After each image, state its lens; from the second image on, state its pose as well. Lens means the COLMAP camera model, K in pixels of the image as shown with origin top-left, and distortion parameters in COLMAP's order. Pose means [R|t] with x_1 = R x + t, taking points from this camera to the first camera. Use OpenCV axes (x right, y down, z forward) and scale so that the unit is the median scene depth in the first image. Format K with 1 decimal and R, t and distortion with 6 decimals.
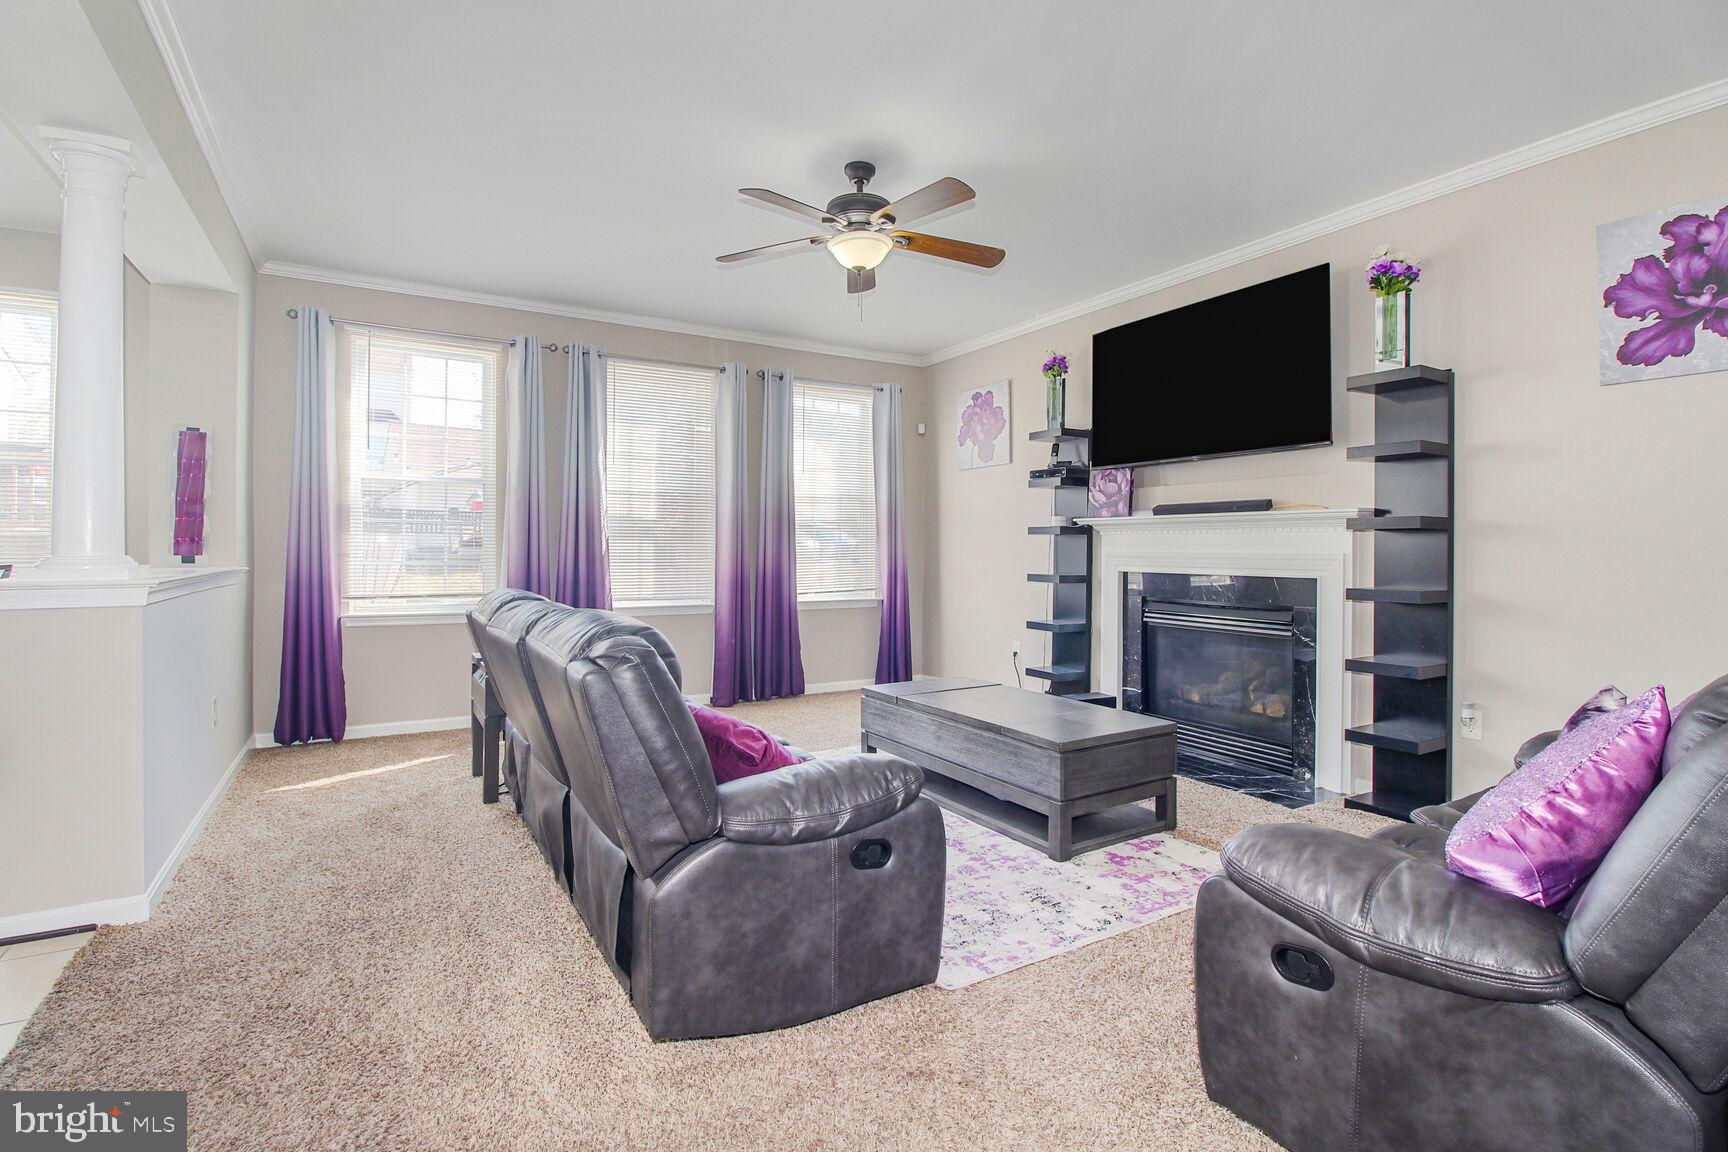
lens RADIAL K [[809.0, 0, 861.0], [0, 809.0, 553.2], [0, 0, 1]] dist [-0.006844, -0.010176]
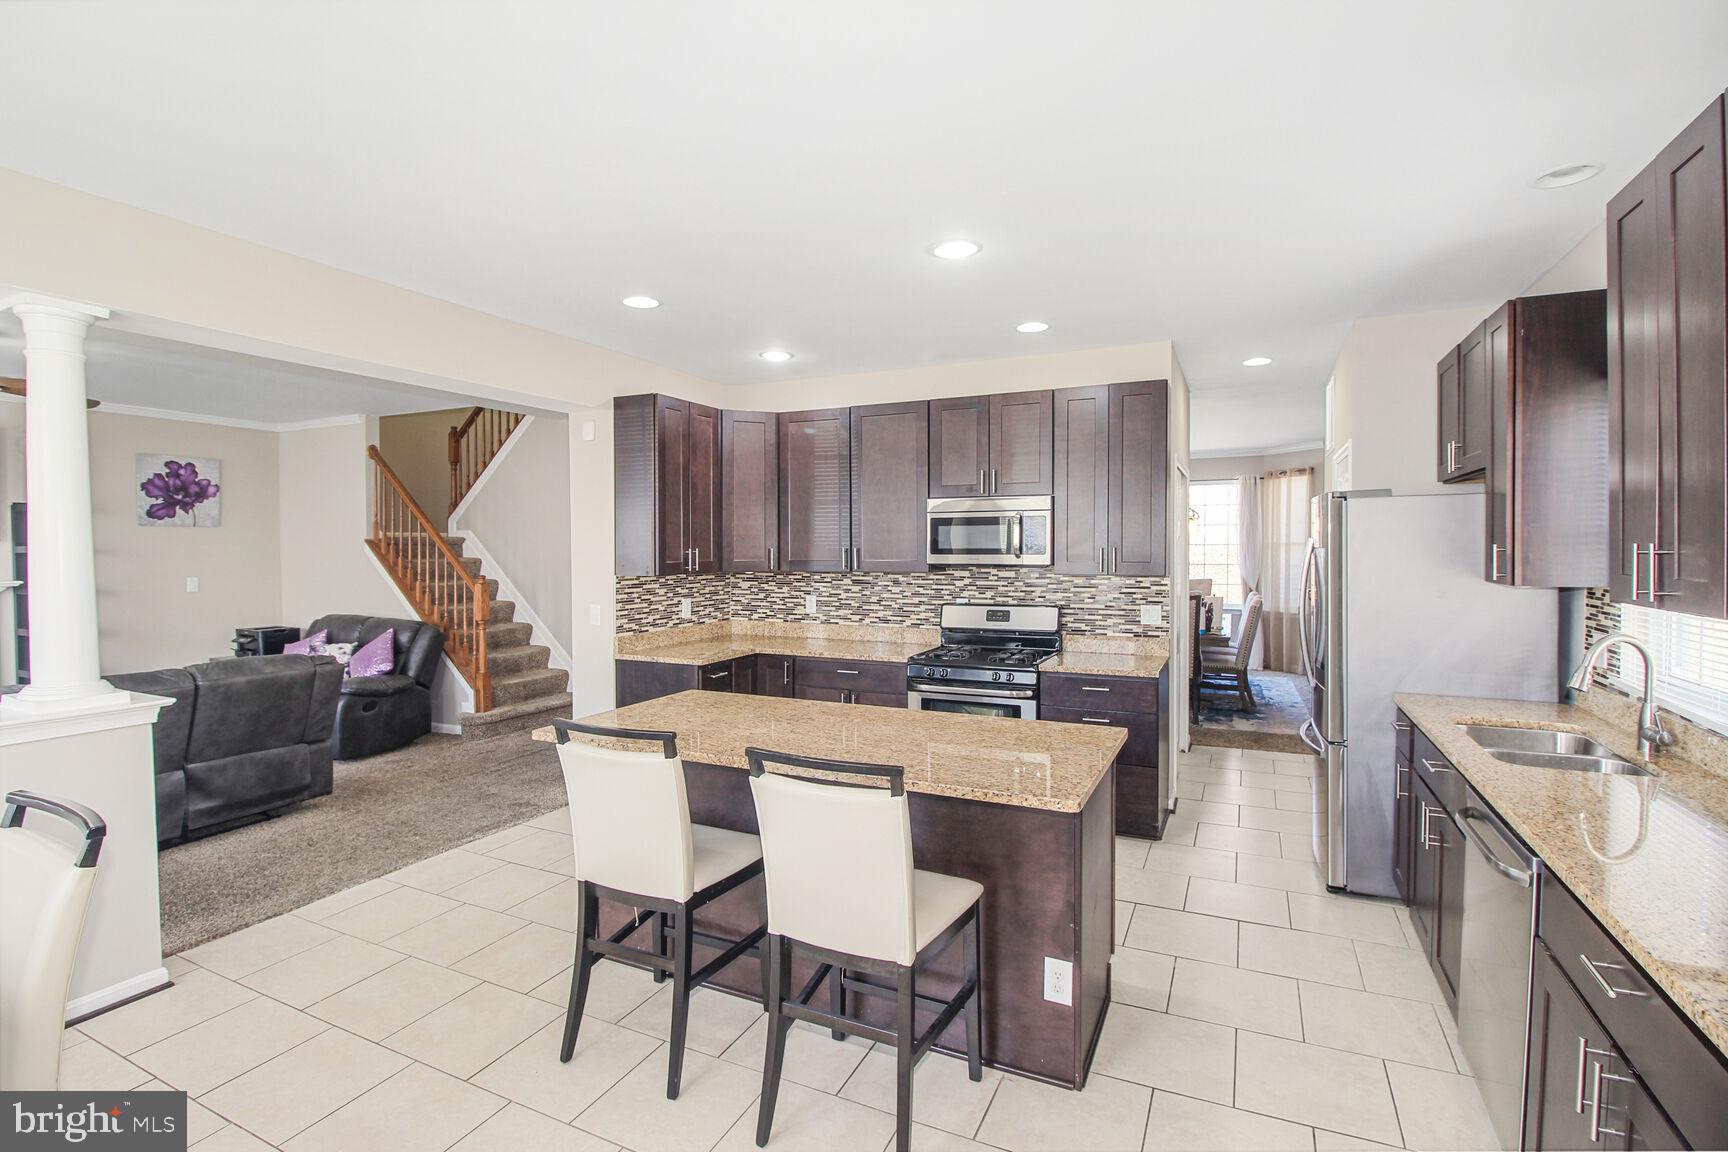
lens RADIAL K [[809.0, 0, 867.6], [0, 809.0, 559.6], [0, 0, 1]] dist [-0.006844, -0.010176]
pose [[-0.564204, -0.015137, 0.825497, -1.275584], [0.001081, 0.999818, 0.019073, -0.095585], [-0.825635, 0.011653, -0.564085, 0.357810]]
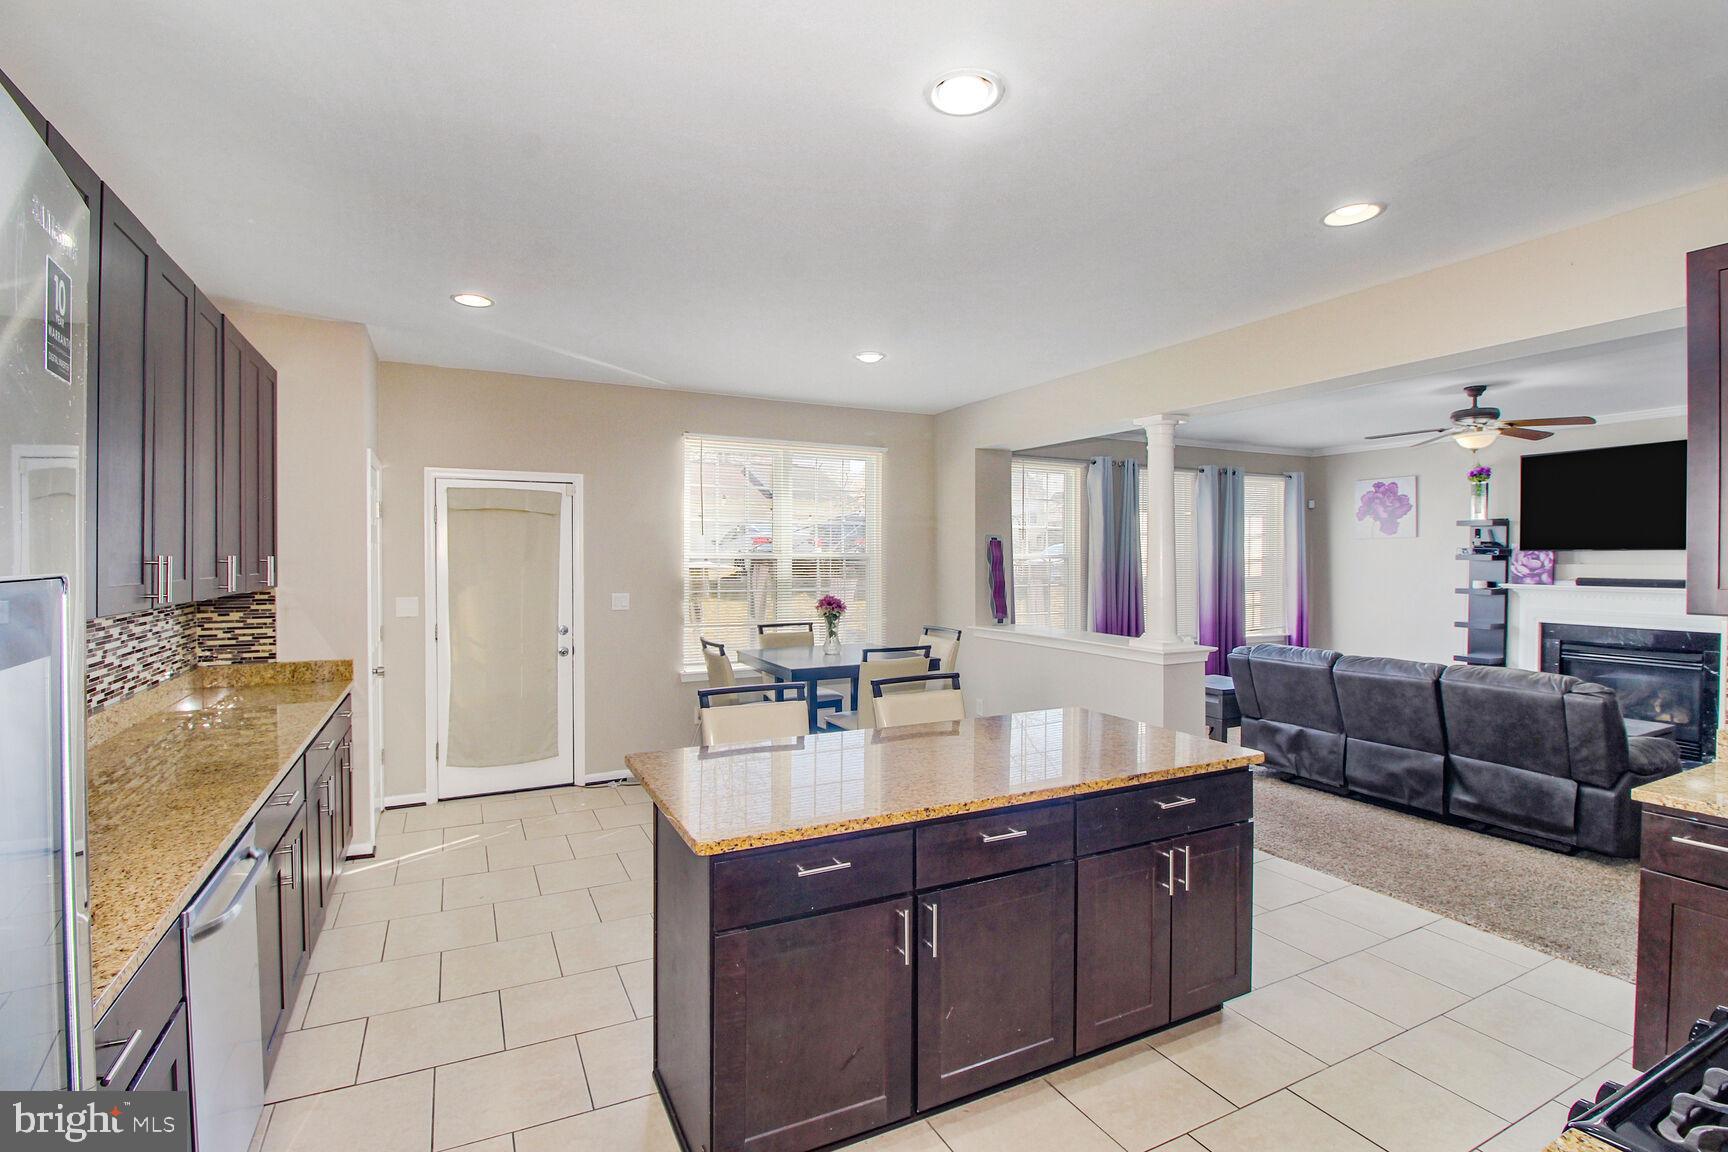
lens RADIAL K [[809.0, 0, 863.8], [0, 809.0, 569.8], [0, 0, 1]] dist [-0.006844, -0.010176]
pose [[0.997554, -0.001318, -0.069892, -0.788925], [0.002094, 0.999937, 0.011031, -0.089554], [0.069873, -0.011151, 0.997494, -0.504865]]
